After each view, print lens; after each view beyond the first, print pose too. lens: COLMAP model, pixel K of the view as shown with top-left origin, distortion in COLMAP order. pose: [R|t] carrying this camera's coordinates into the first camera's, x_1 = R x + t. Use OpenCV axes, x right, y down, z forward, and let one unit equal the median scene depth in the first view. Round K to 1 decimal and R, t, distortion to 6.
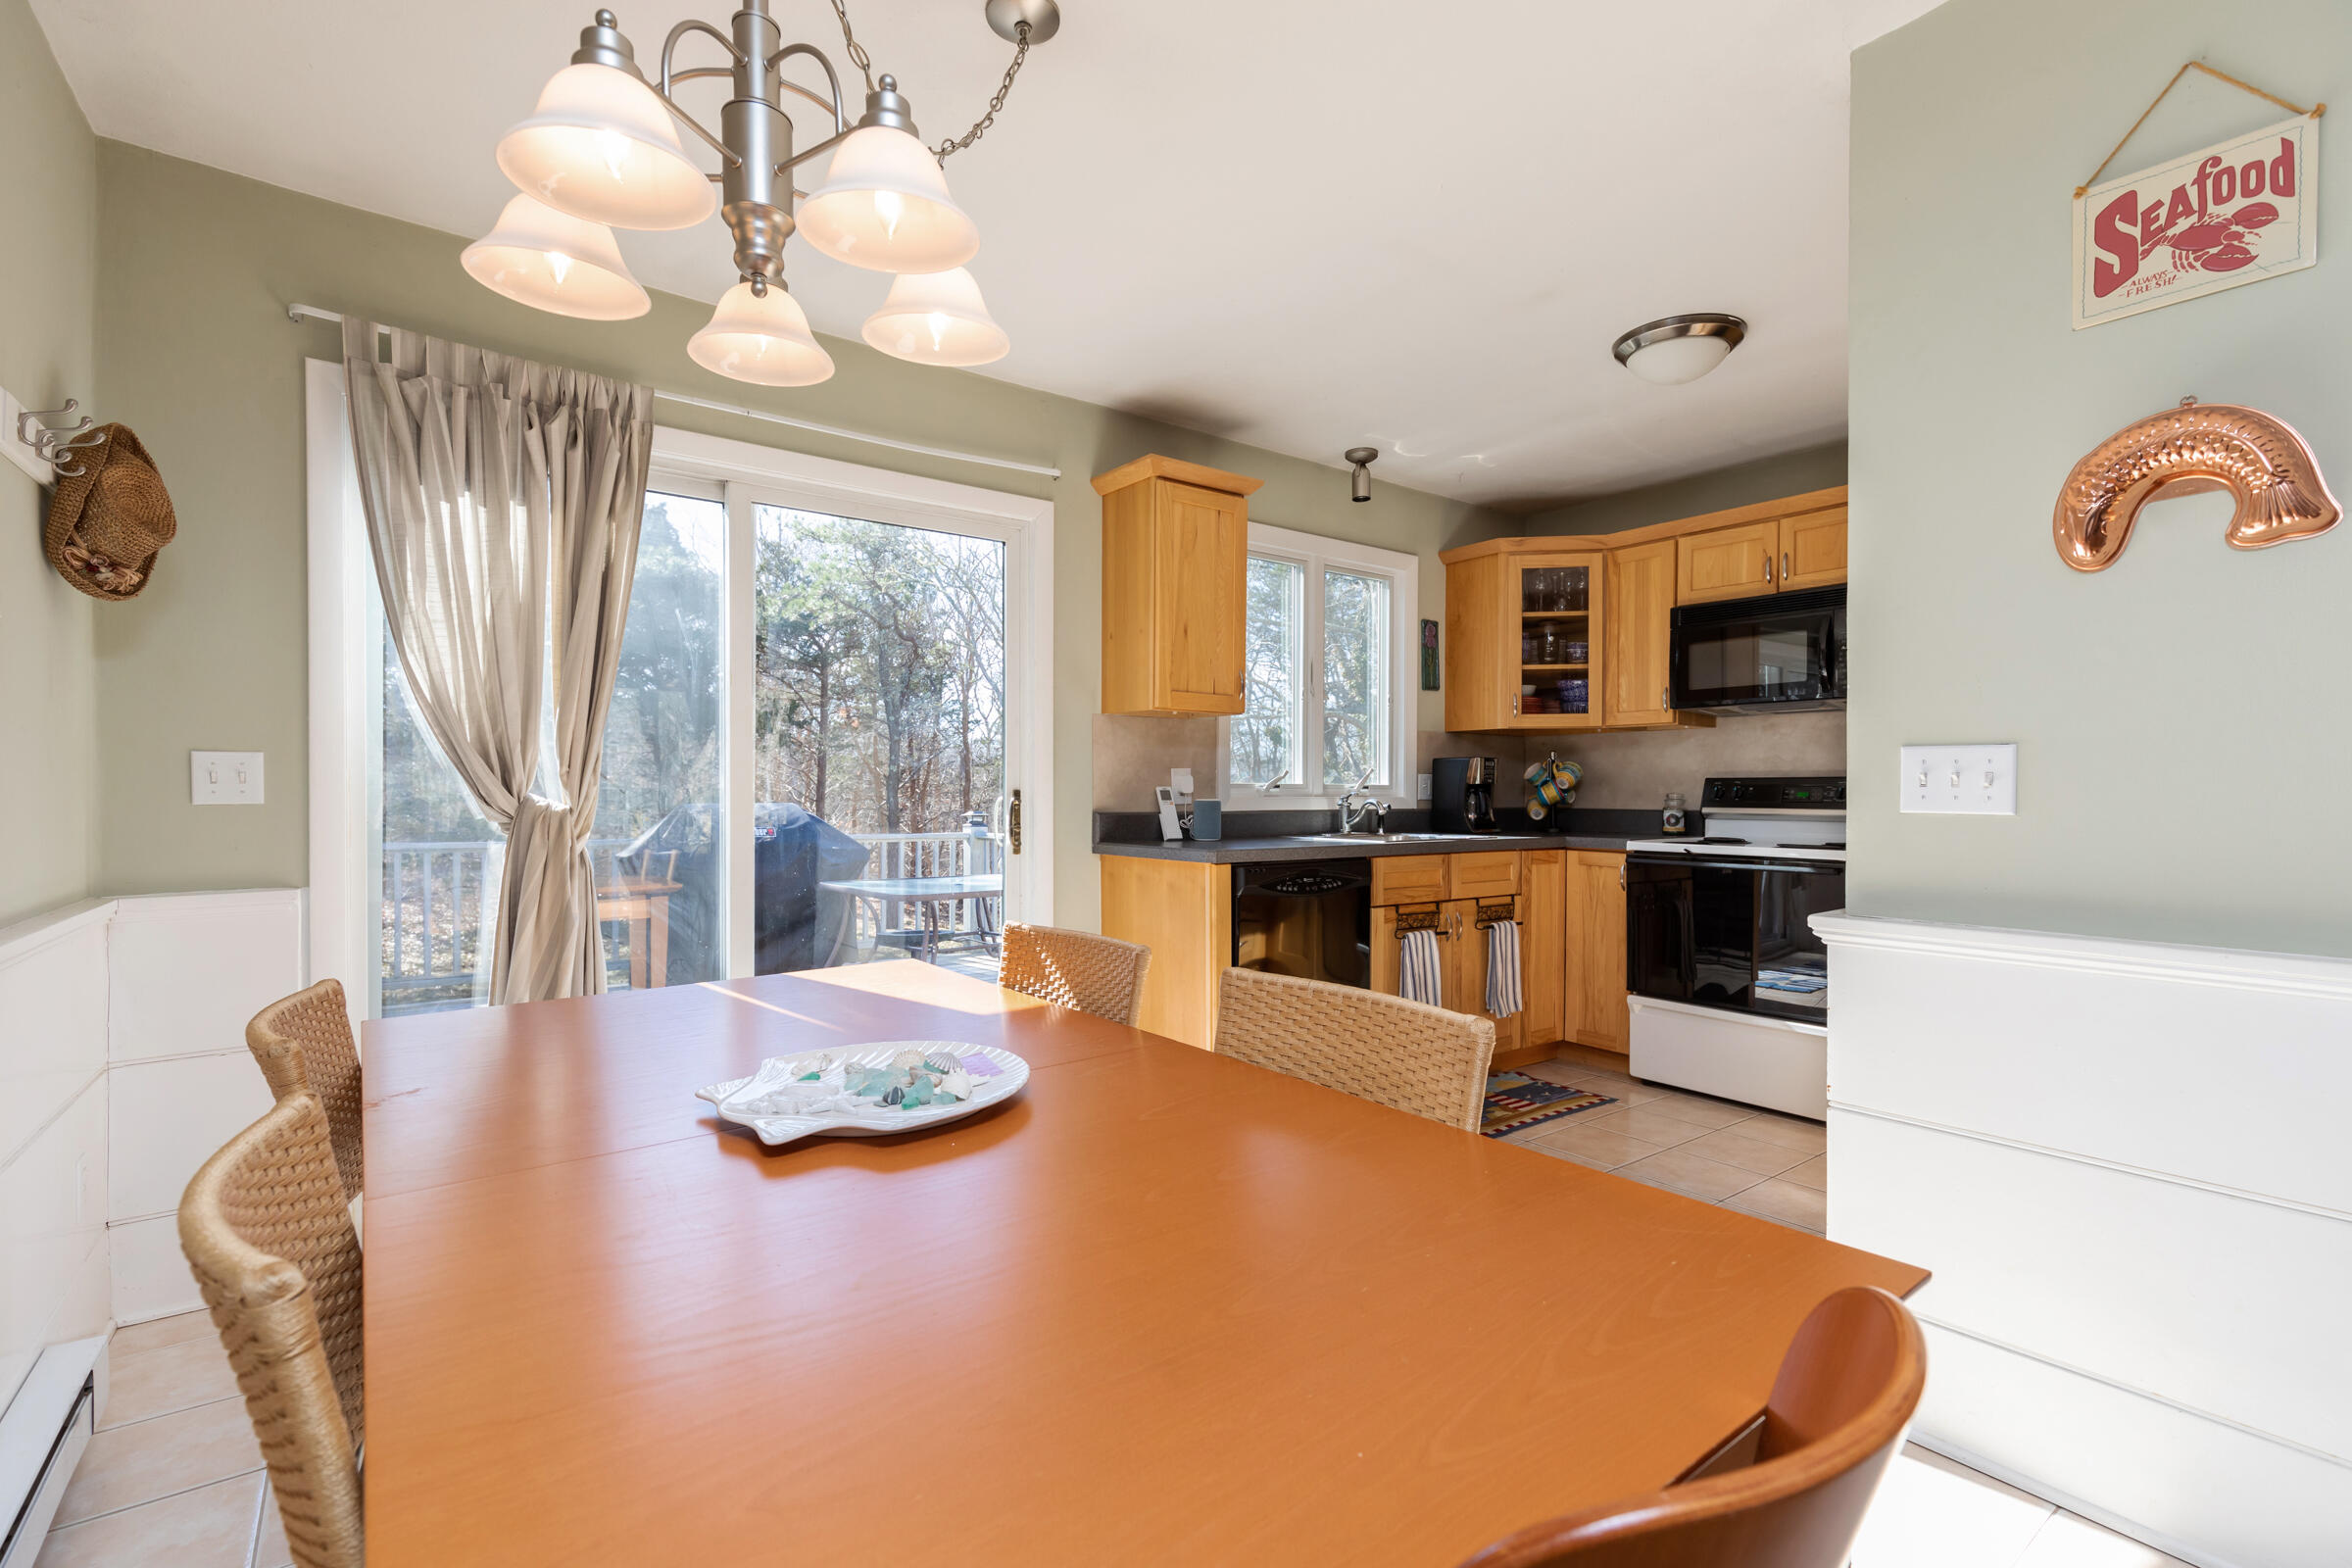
lens RADIAL K [[1048.9, 0, 1178.5], [0, 1048.9, 794.5], [0, 0, 1]] dist [0.000259, -0.000150]
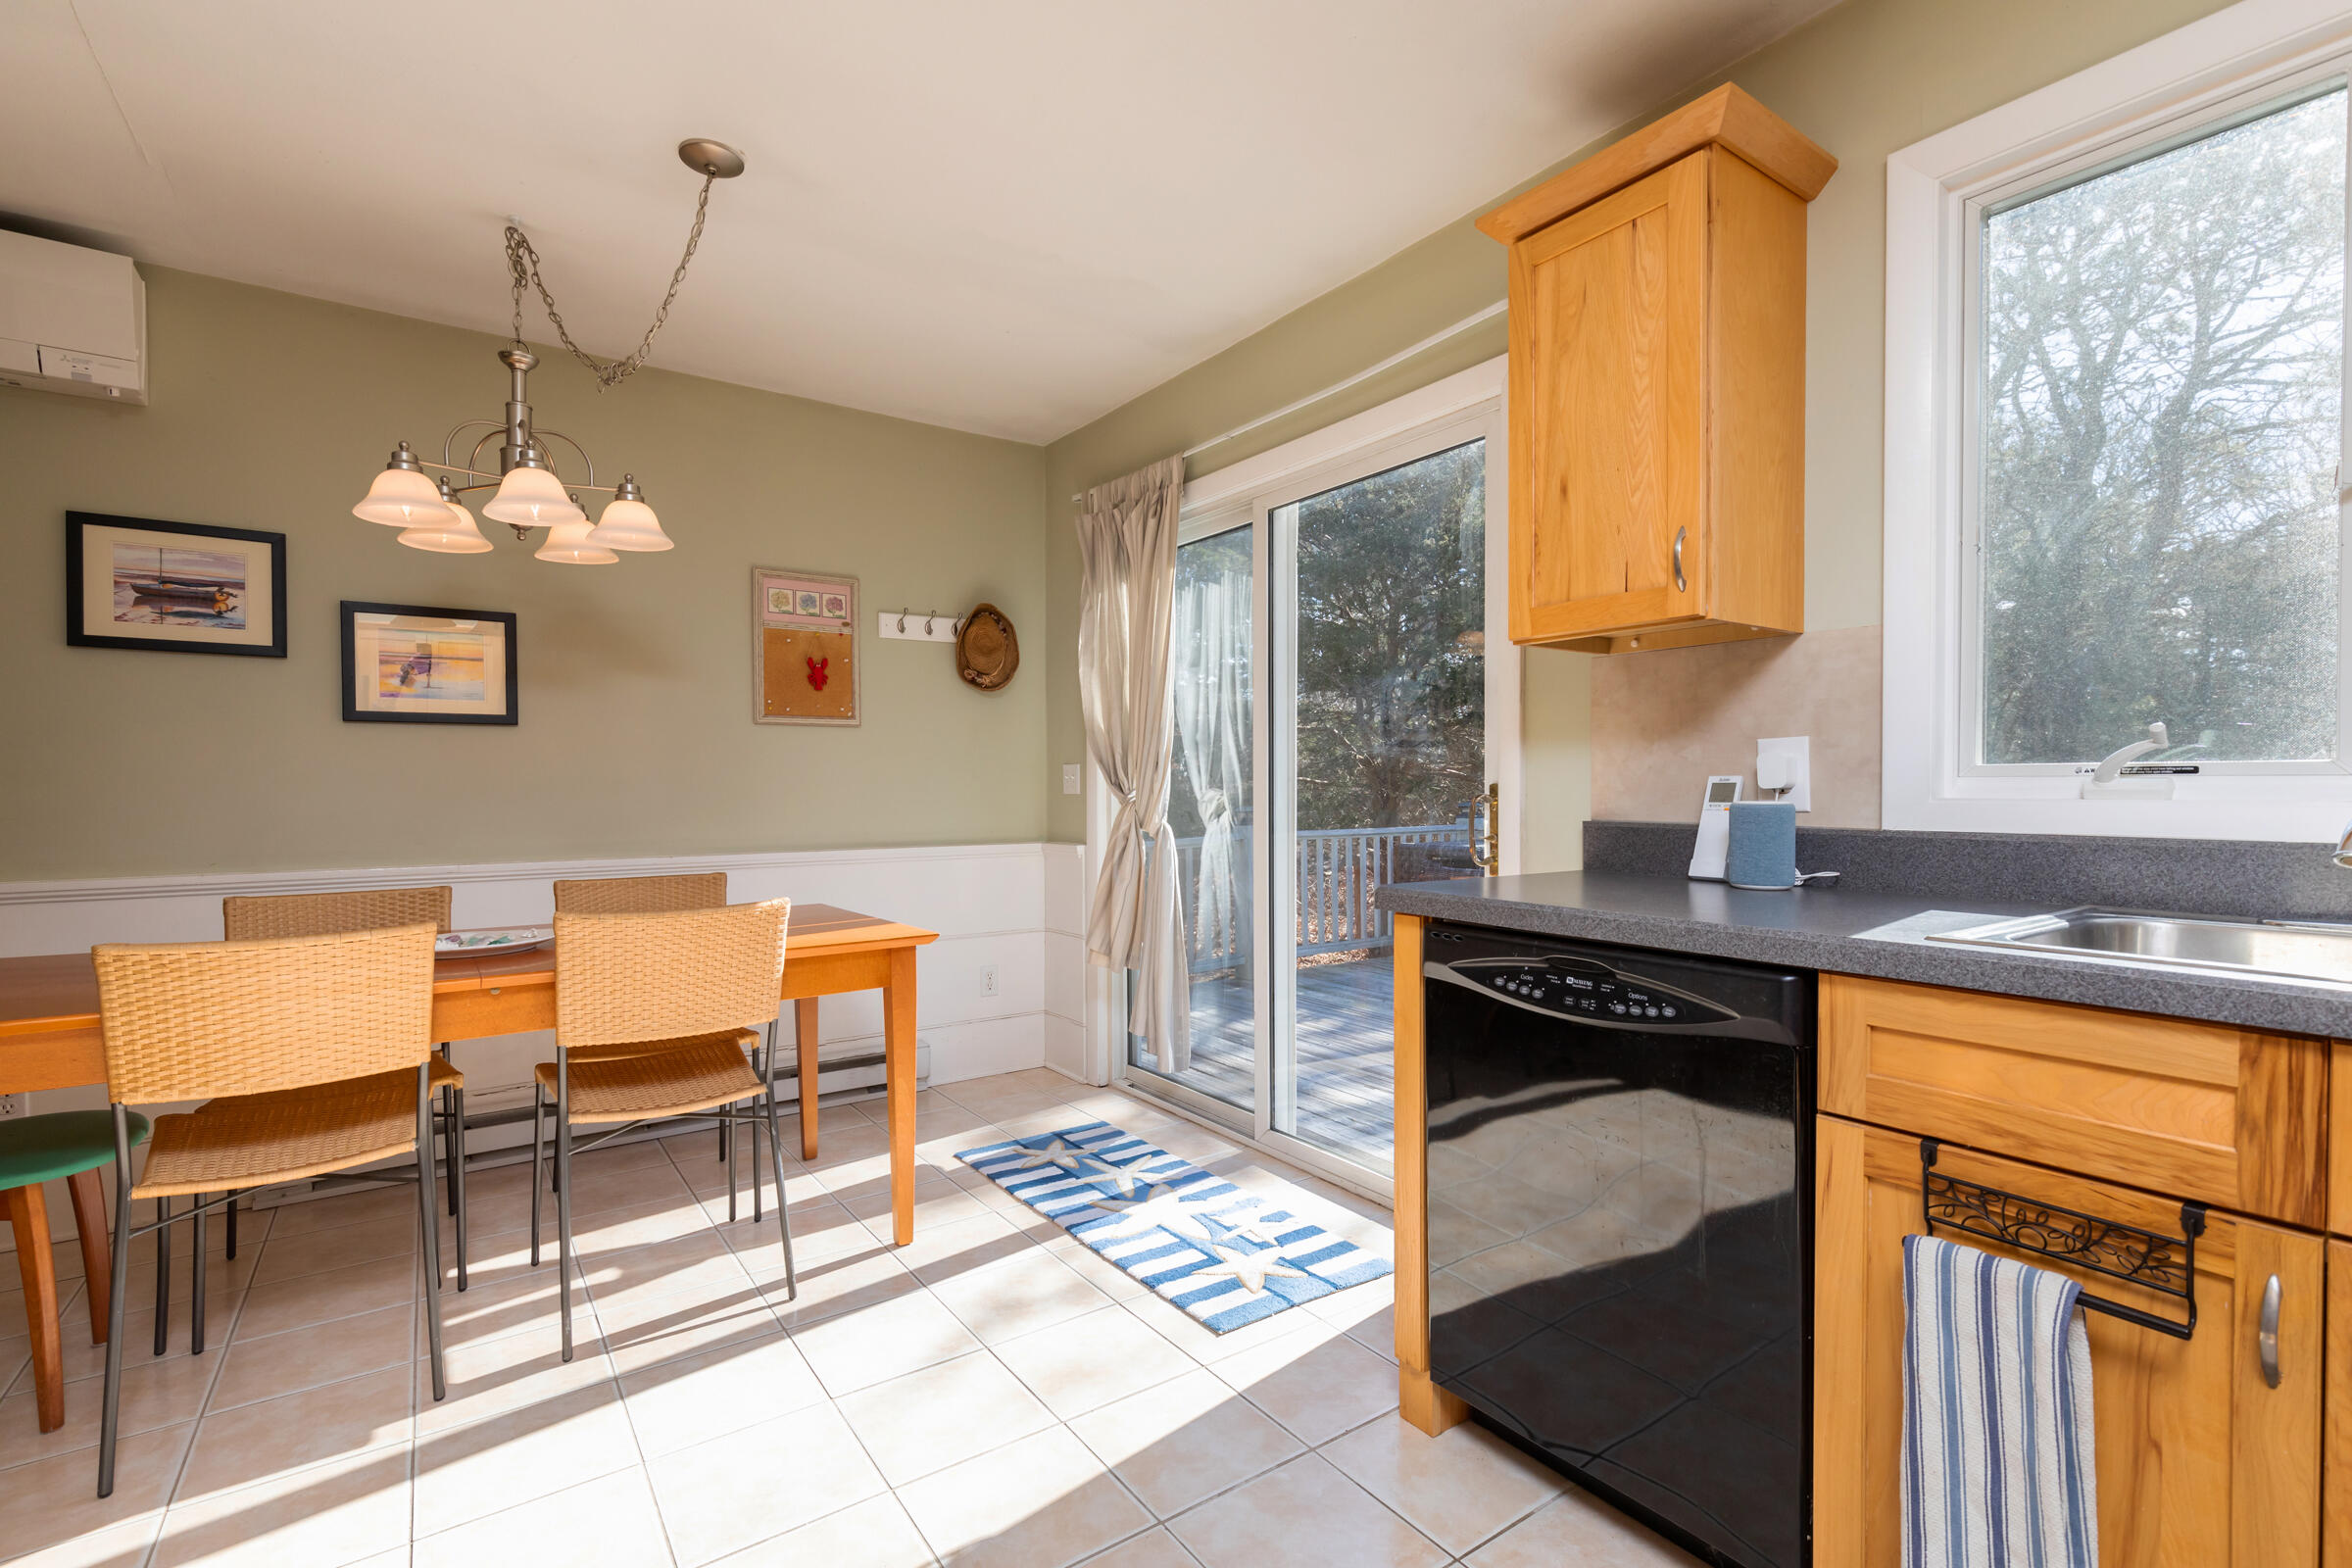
lens RADIAL K [[1048.9, 0, 1178.5], [0, 1048.9, 794.5], [0, 0, 1]] dist [0.000259, -0.000150]
pose [[-0.032297, 0.004984, -0.999466, 0.533571], [-0.005444, 0.999972, 0.005162, 0.000425], [0.999463, 0.005608, -0.032269, 0.783769]]
